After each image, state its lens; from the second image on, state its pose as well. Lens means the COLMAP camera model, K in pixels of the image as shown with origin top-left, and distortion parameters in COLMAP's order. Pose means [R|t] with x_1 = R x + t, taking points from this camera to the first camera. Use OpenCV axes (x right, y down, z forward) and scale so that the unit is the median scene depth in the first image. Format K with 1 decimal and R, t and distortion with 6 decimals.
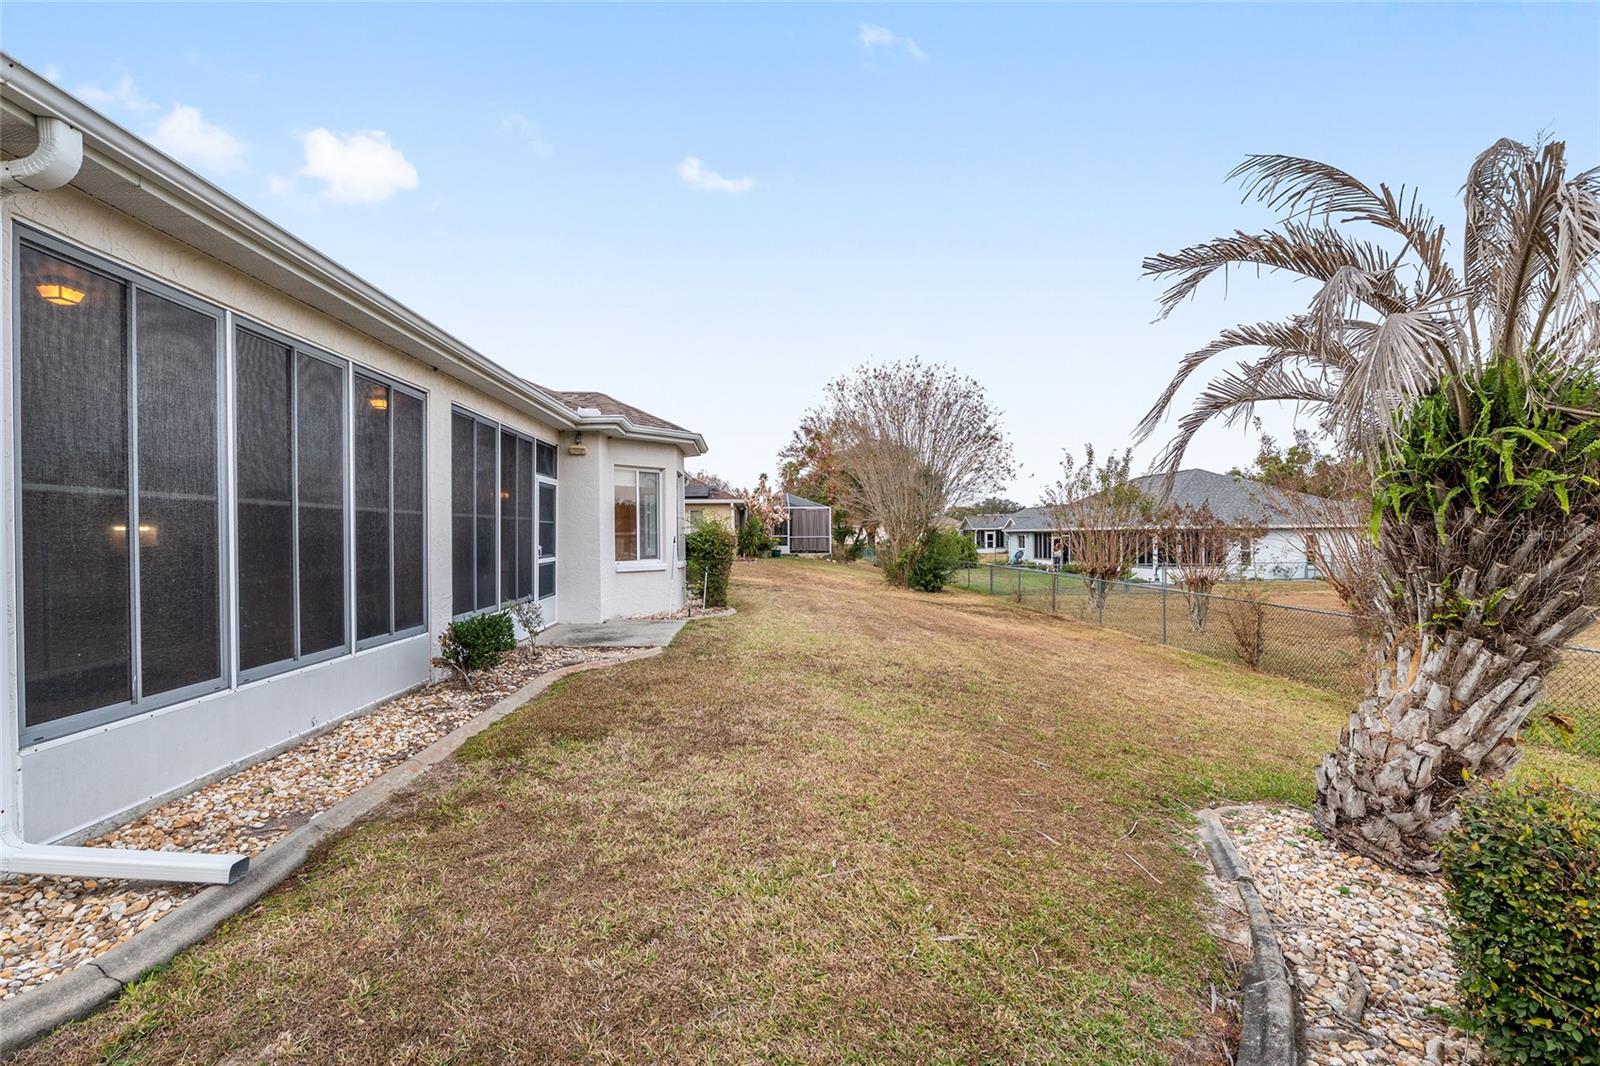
lens RADIAL K [[695.3, 0, 810.6], [0, 695.3, 535.3], [0, 0, 1]] dist [-0.015107, -0.001153]
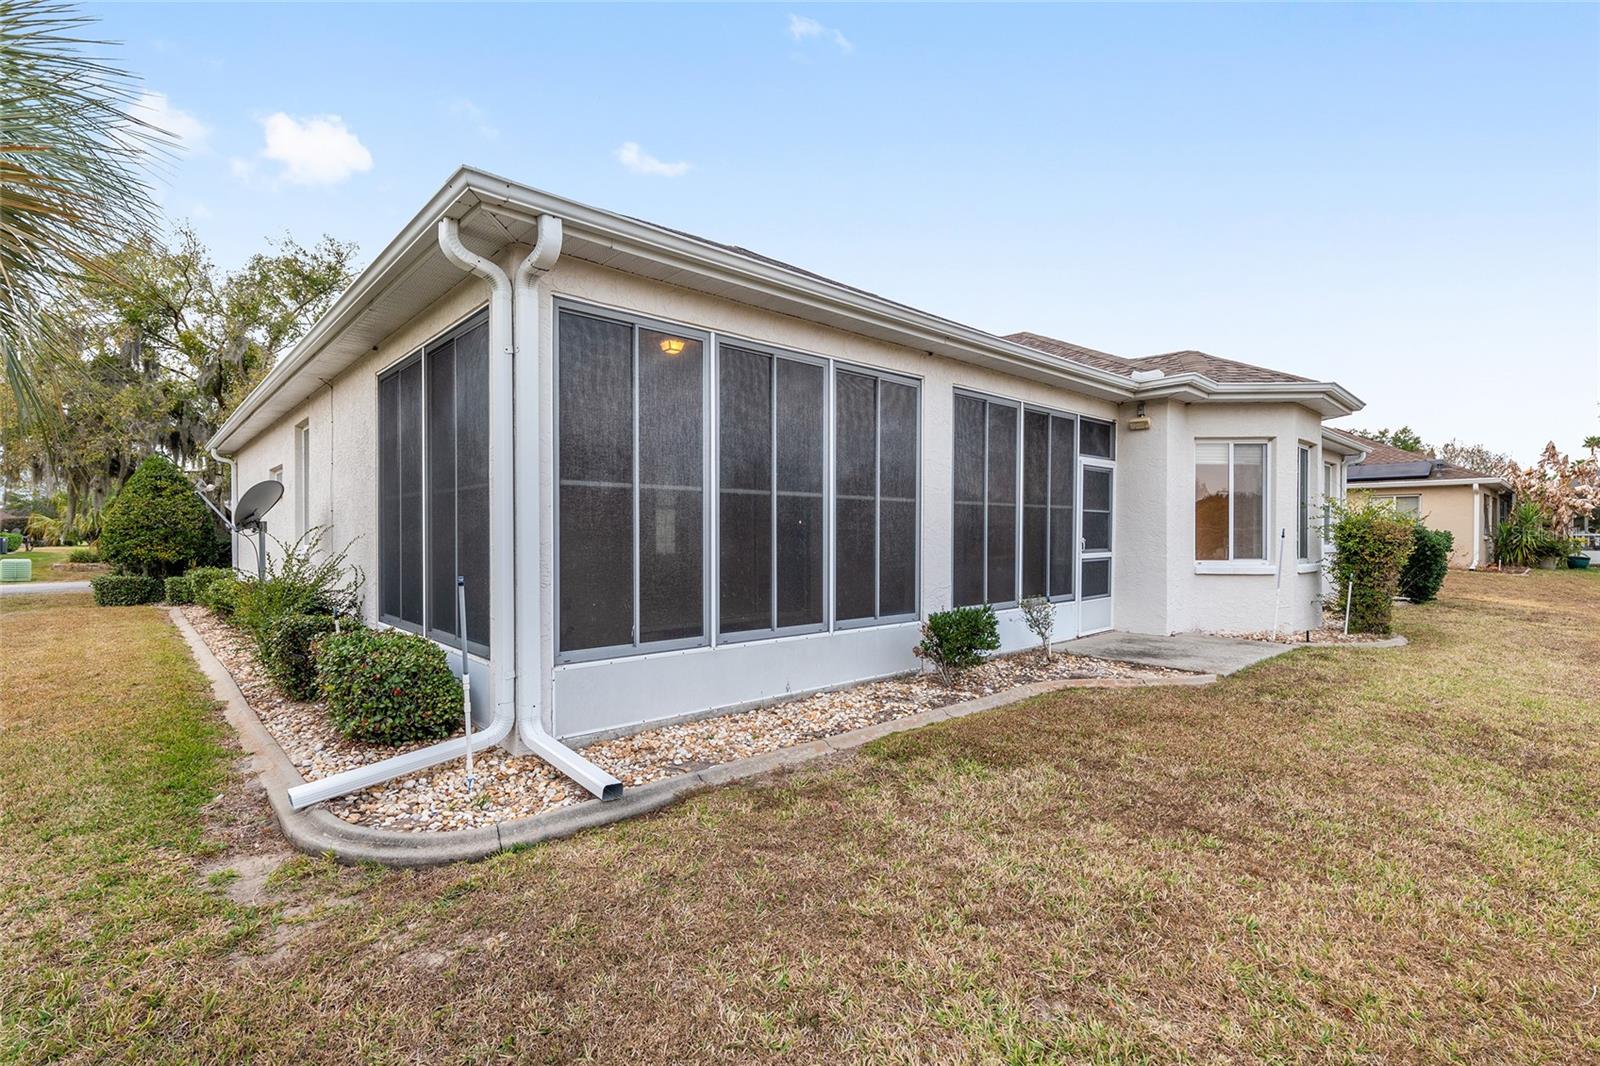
lens RADIAL K [[743.4, 0, 798.9], [0, 743.4, 538.5], [0, 0, 1]] dist [-0.002116, -0.000943]
pose [[0.614420, 0.011122, -0.788901, 0.231521], [-0.006442, 0.999938, 0.009080, 0.017230], [0.788953, -0.000497, 0.614453, 0.267902]]
